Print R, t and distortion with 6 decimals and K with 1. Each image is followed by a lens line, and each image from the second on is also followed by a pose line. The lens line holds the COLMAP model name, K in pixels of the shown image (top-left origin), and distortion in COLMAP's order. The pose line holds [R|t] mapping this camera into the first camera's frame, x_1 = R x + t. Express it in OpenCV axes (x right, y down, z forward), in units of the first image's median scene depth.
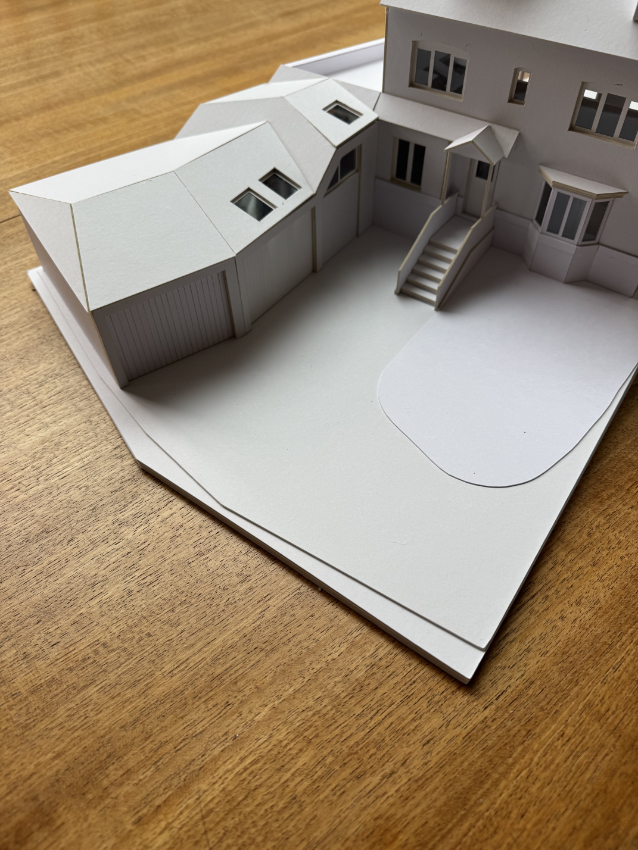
lens RADIAL K [[626.6, 0, 319.0], [0, 626.6, 425.0], [0, 0, 1]] dist [0.034662, -0.112733]
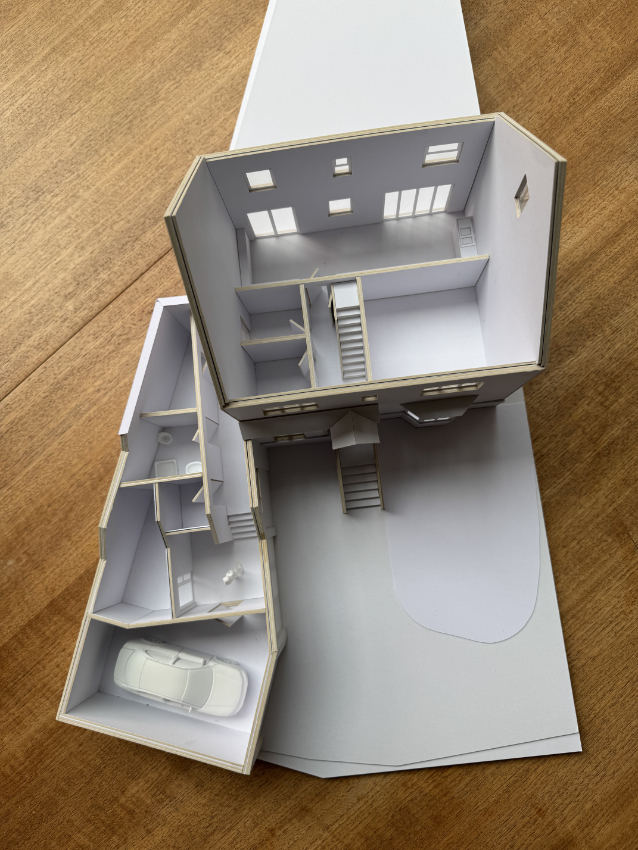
lens RADIAL K [[618.5, 0, 319.0], [0, 618.5, 425.0], [0, 0, 1]] dist [-0.008728, -0.008207]
pose [[0.997484, -0.051688, -0.048523, 0.263896], [0.069599, 0.844246, 0.531417, -1.034517], [0.013497, -0.533457, 0.845719, 0.160115]]
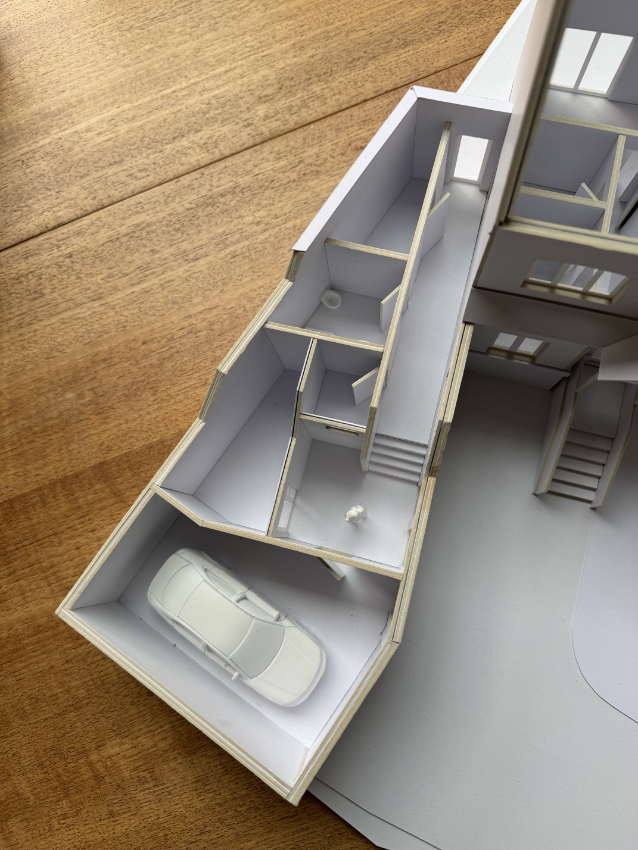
lens RADIAL K [[623.6, 0, 319.0], [0, 623.6, 425.0], [0, 0, 1]] dist [-0.014775, -0.005358]
pose [[0.943704, 0.301130, -0.136905, 0.073239], [-0.191901, 0.835489, 0.514910, -0.715304], [0.269438, -0.459651, 0.846241, 0.335761]]
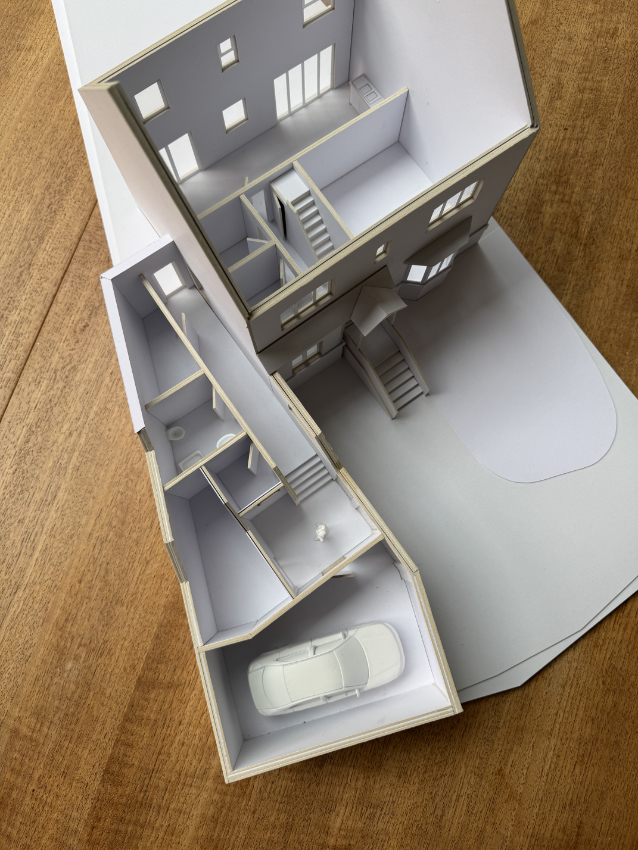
lens RADIAL K [[623.6, 0, 319.0], [0, 623.6, 425.0], [0, 0, 1]] dist [-0.014775, -0.005358]
pose [[0.851597, -0.511081, 0.116532, 0.016445], [0.389198, 0.765378, 0.512563, -0.859853], [-0.351152, -0.391143, 0.850705, 0.193484]]
